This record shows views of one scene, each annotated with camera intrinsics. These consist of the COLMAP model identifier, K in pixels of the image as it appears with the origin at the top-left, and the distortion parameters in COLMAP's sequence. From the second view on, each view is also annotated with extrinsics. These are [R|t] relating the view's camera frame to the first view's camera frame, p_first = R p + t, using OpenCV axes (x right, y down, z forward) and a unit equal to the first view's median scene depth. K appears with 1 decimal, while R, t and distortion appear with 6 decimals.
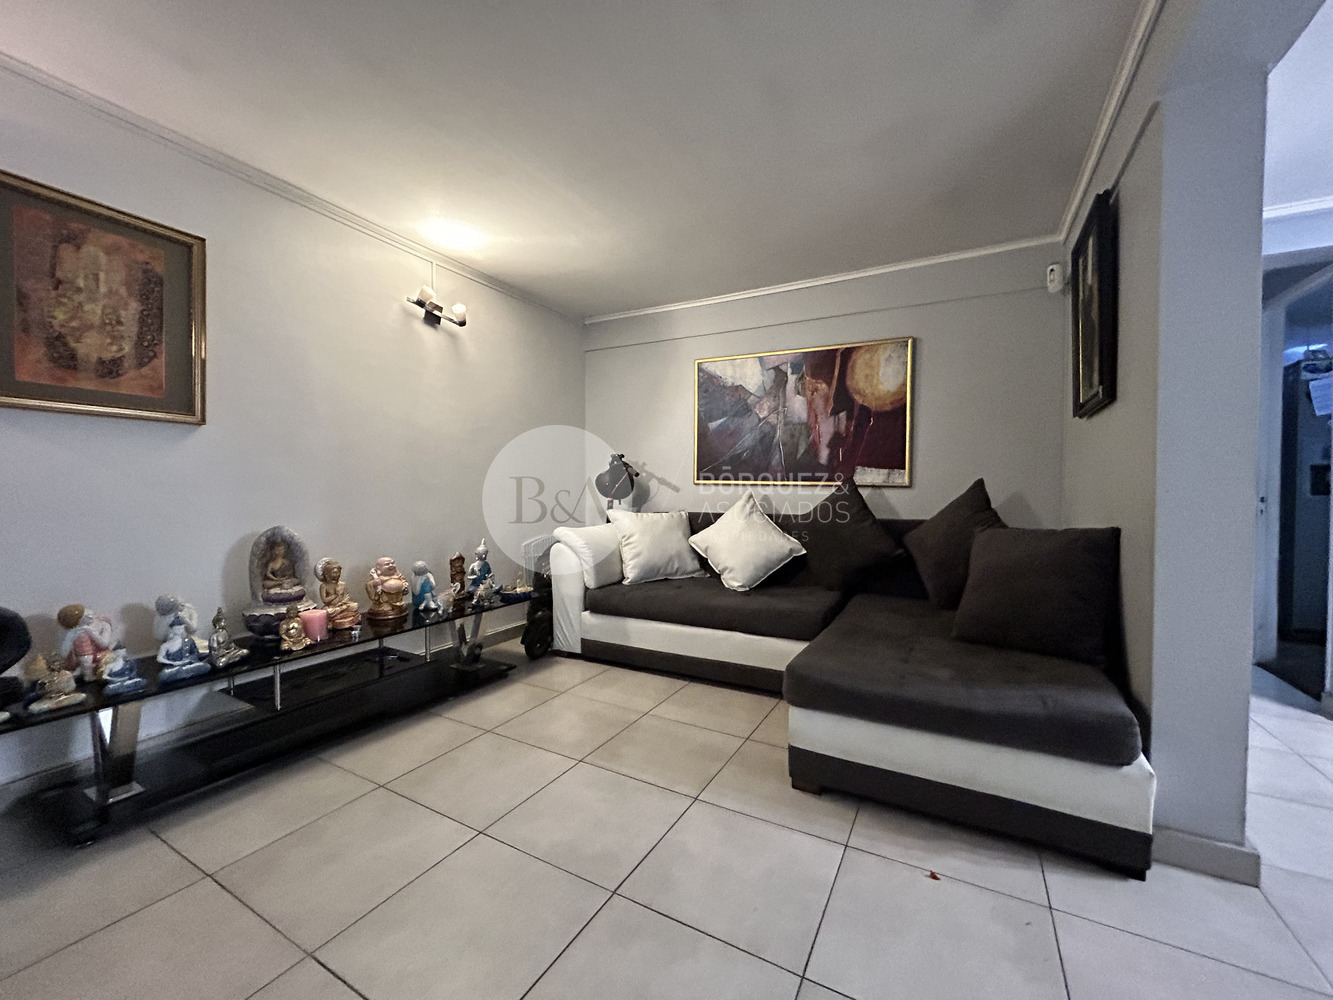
lens RADIAL K [[537.1, 0, 663.9], [0, 537.1, 497.1], [0, 0, 1]] dist [-0.002950, -0.000491]
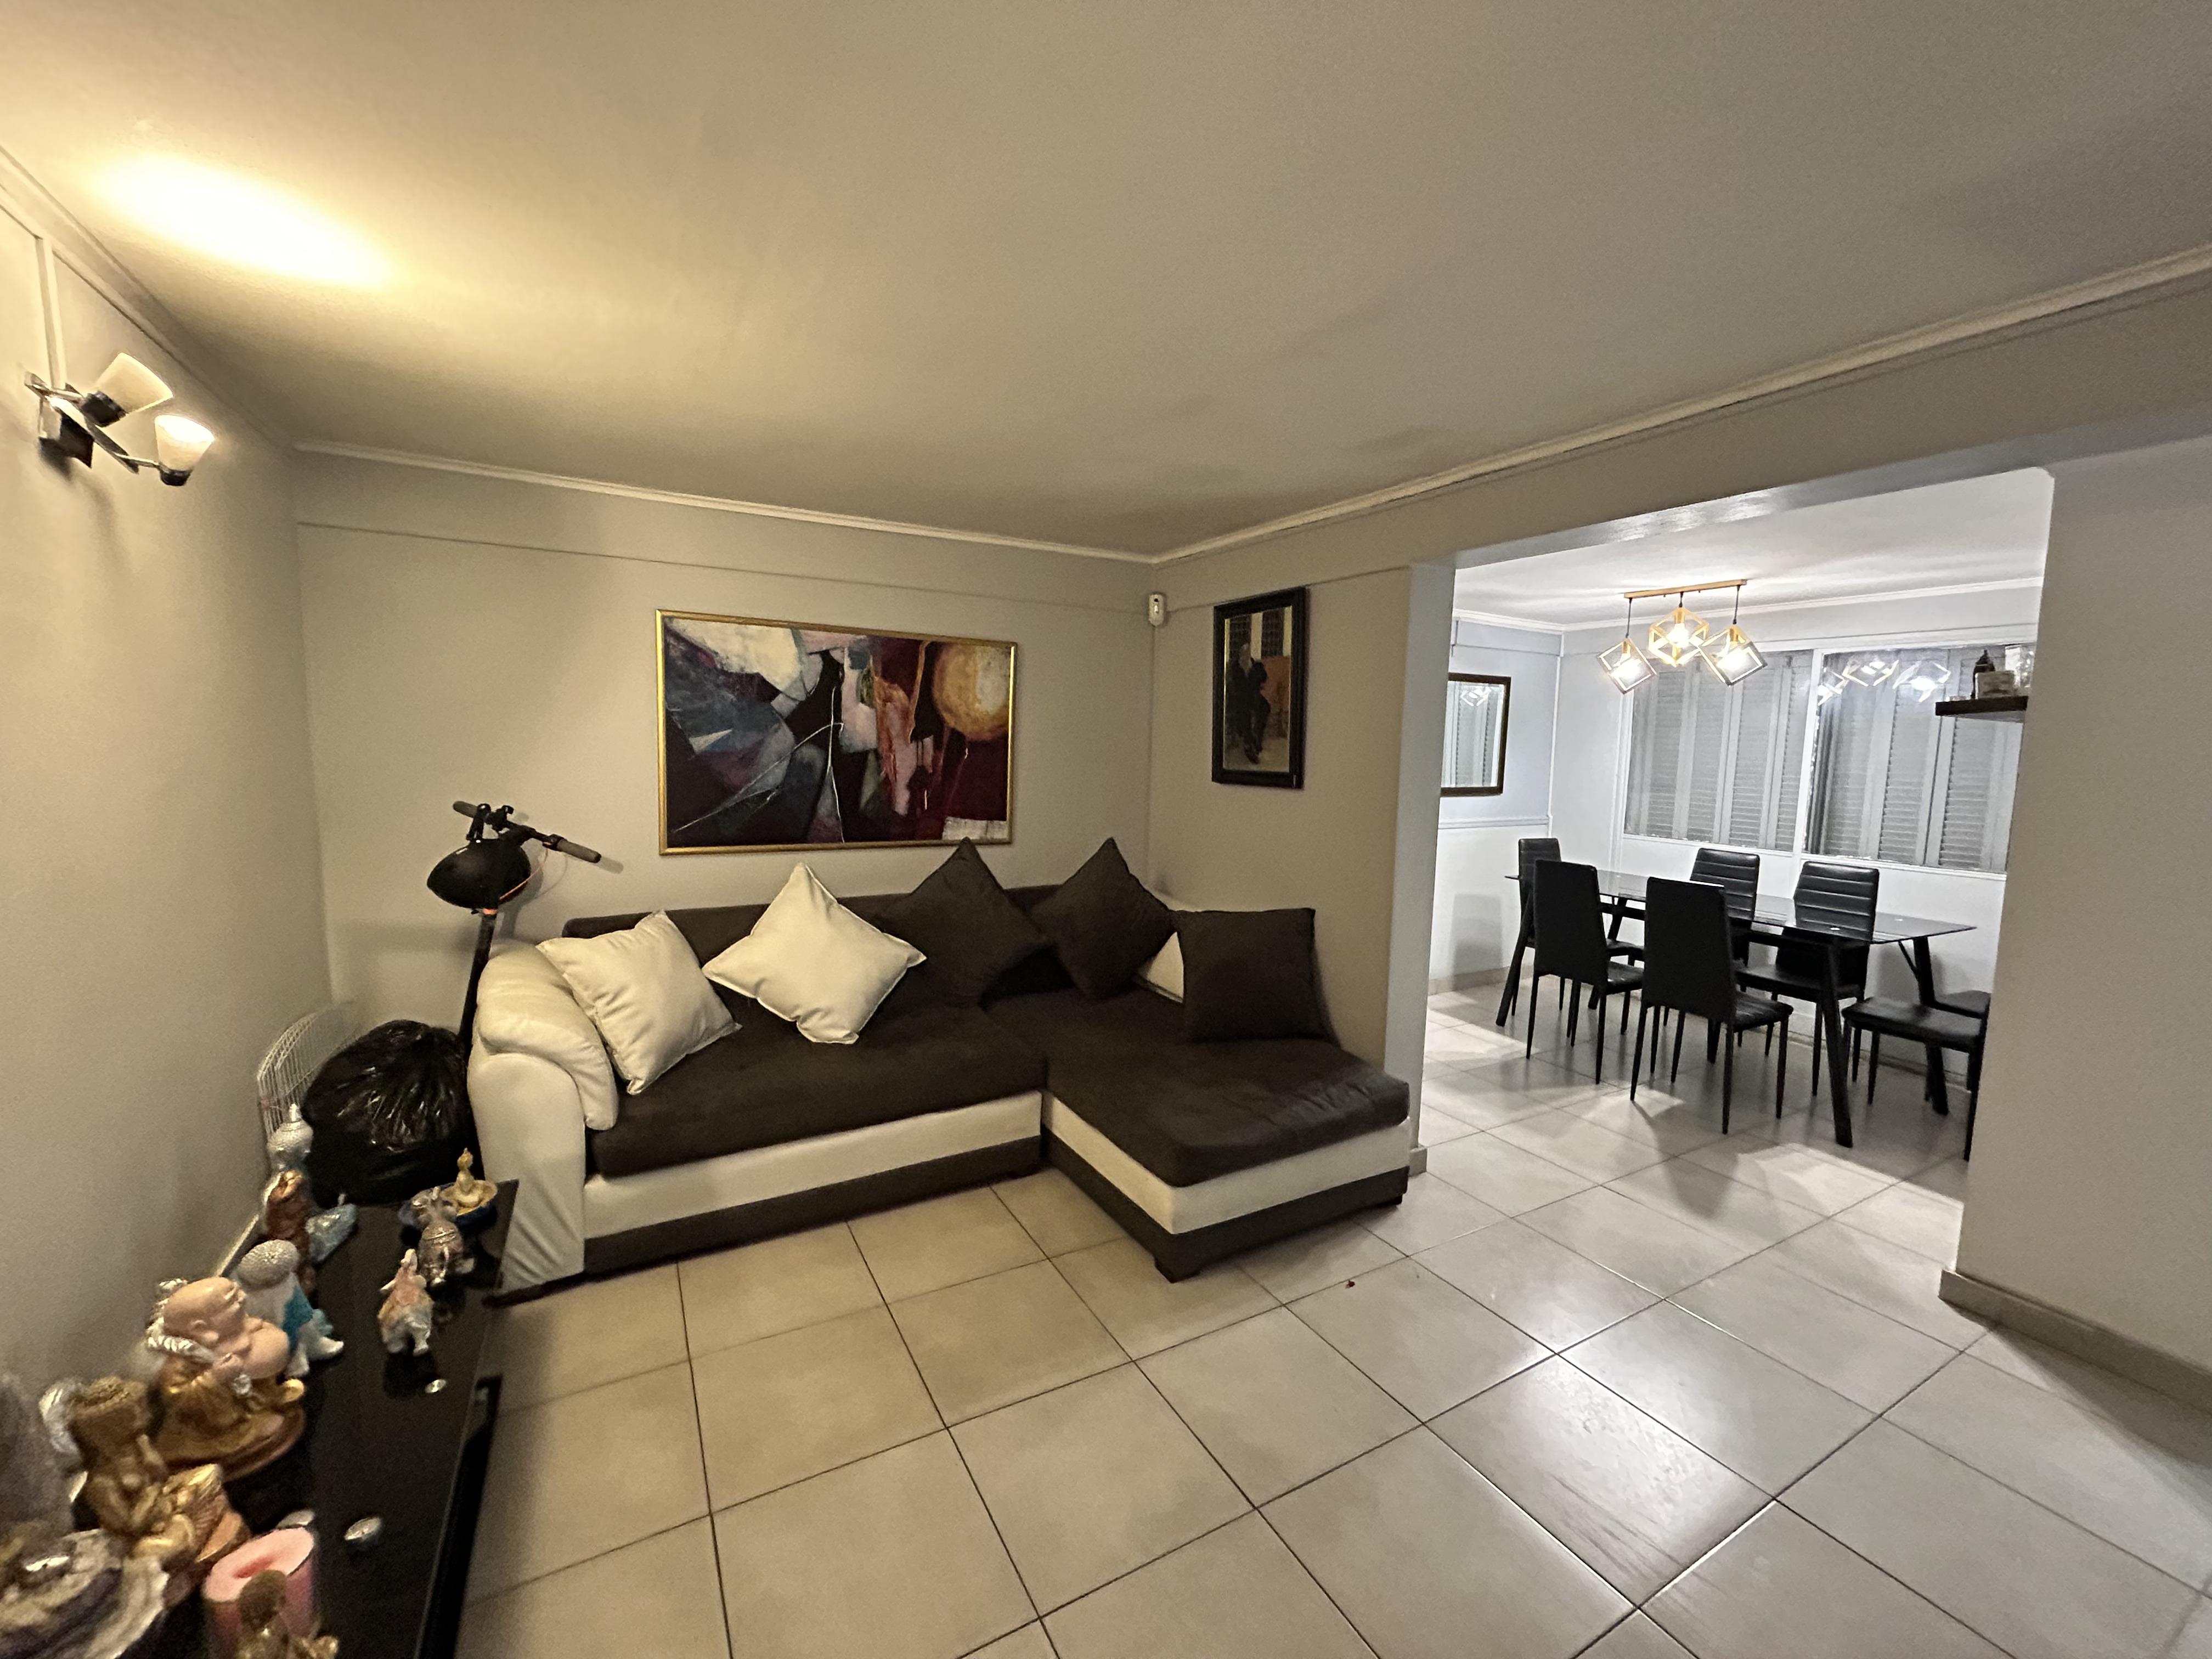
lens RADIAL K [[891.3, 0, 1096.9], [0, 891.3, 827.0], [0, 0, 1]] dist [-0.002950, -0.000491]
pose [[0.529569, -0.080589, 0.844430, -0.506216], [-0.005990, 0.995097, 0.098724, -0.158532], [-0.848246, -0.057340, 0.526490, 0.231389]]
